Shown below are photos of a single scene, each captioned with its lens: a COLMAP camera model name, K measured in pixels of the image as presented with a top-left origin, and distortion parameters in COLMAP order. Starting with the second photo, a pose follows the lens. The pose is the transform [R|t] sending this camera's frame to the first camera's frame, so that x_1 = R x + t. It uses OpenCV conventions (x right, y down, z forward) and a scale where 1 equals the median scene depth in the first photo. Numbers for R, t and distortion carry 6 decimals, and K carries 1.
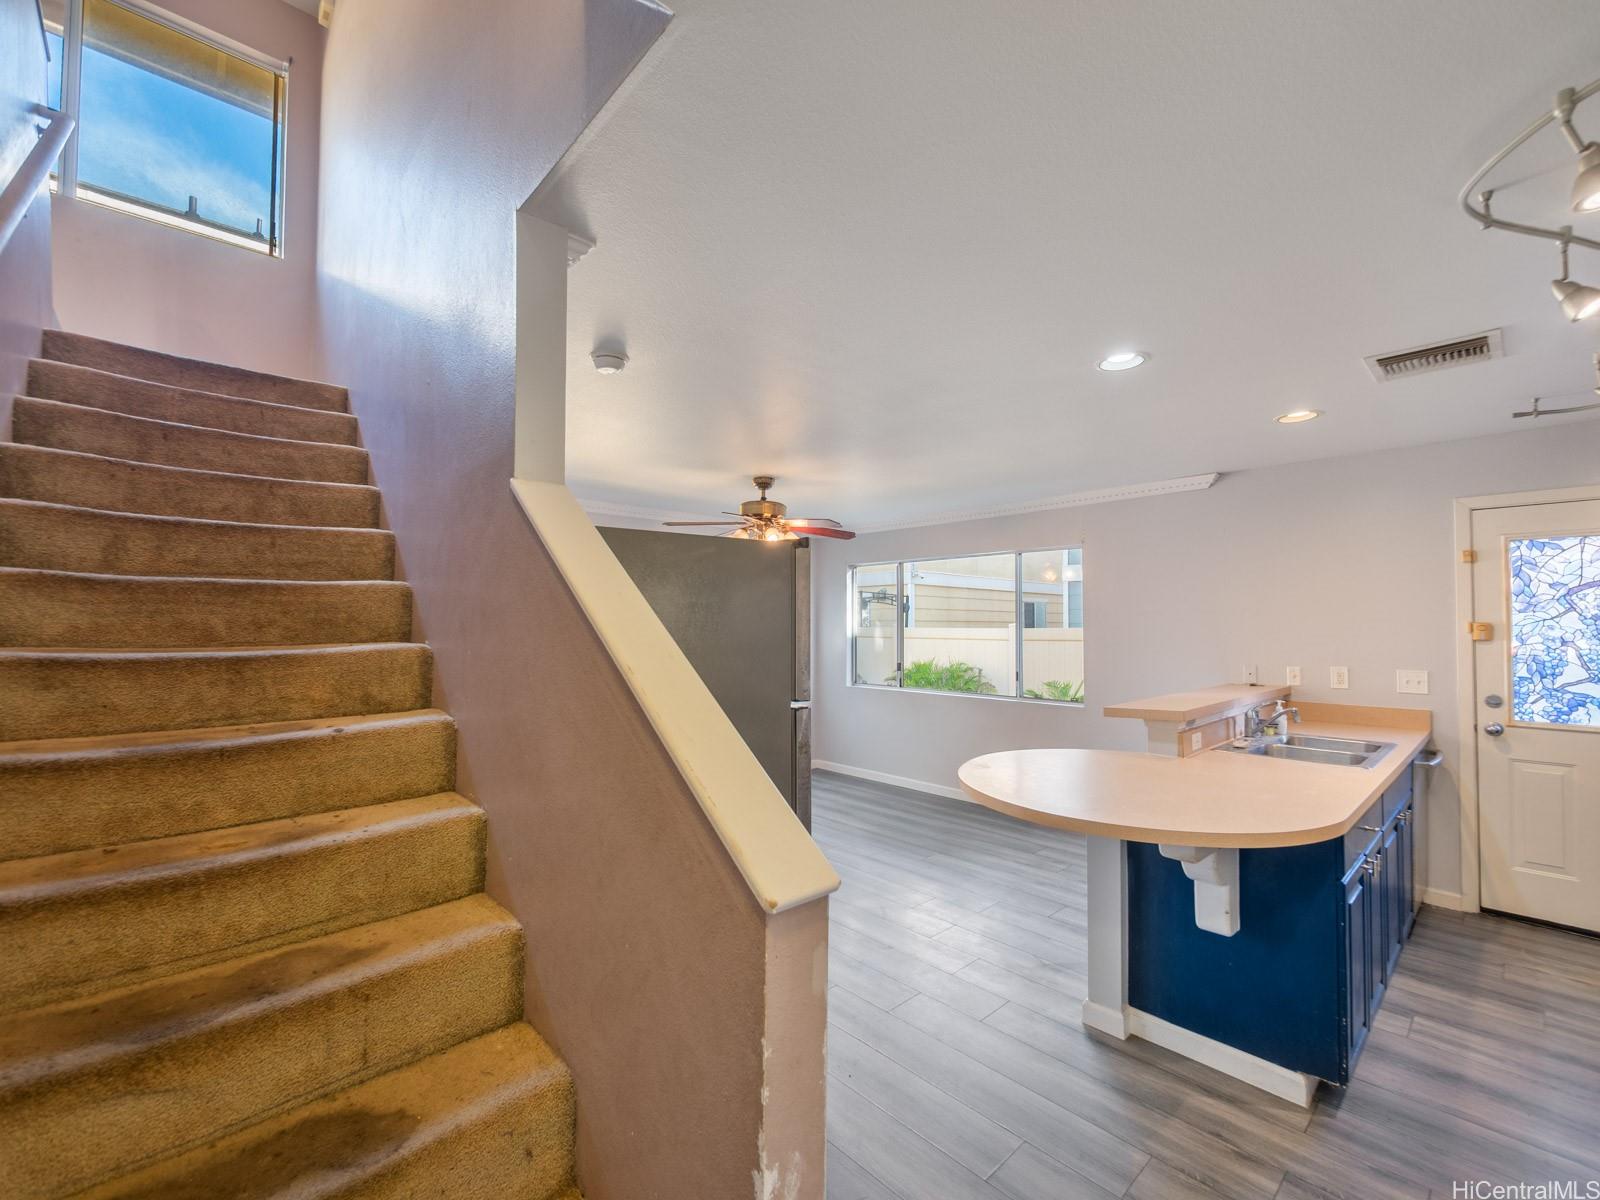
lens RADIAL K [[678.6, 0, 806.0], [0, 678.6, 607.6], [0, 0, 1]] dist [-0.004206, 0.000044]
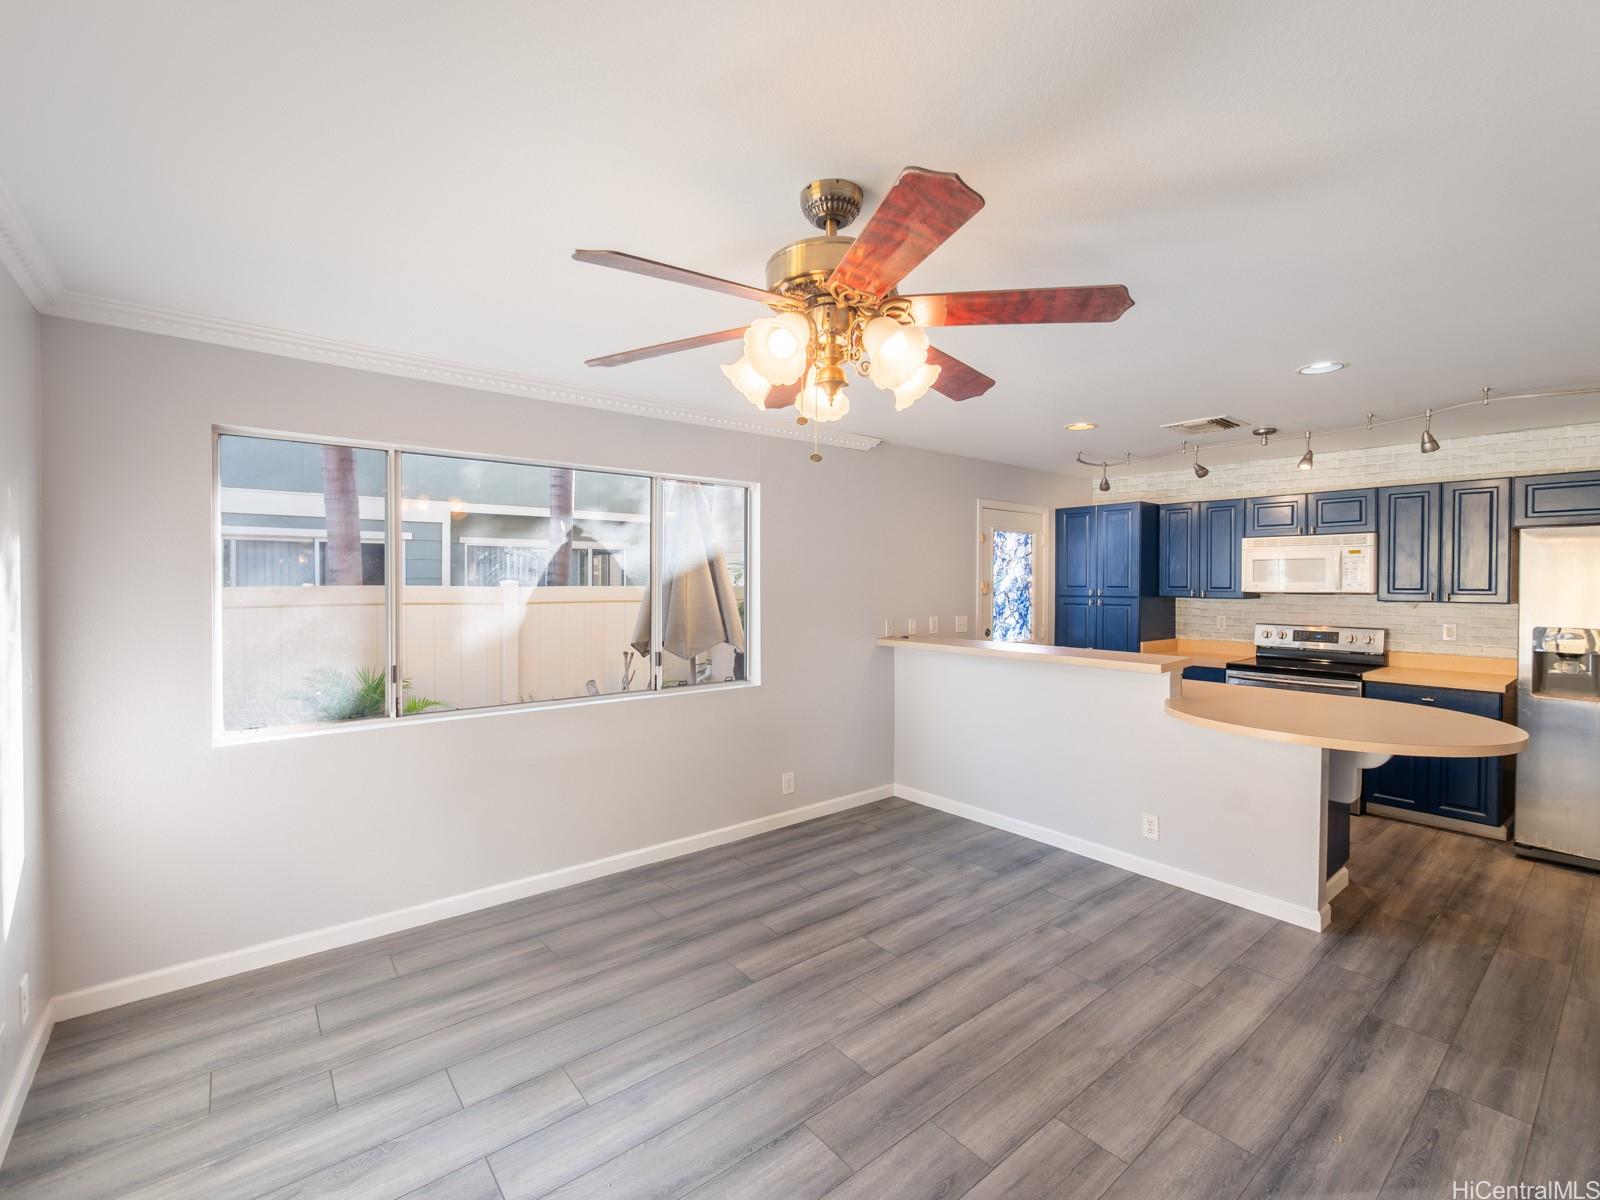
lens RADIAL K [[659.8, 0, 840.8], [0, 659.8, 596.8], [0, 0, 1]] dist [-0.001988, -0.000182]
pose [[0.074381, -0.020575, 0.997018, -0.542405], [-0.027330, 0.999370, 0.022662, 0.031693], [-0.996855, -0.028934, 0.073772, 1.264941]]
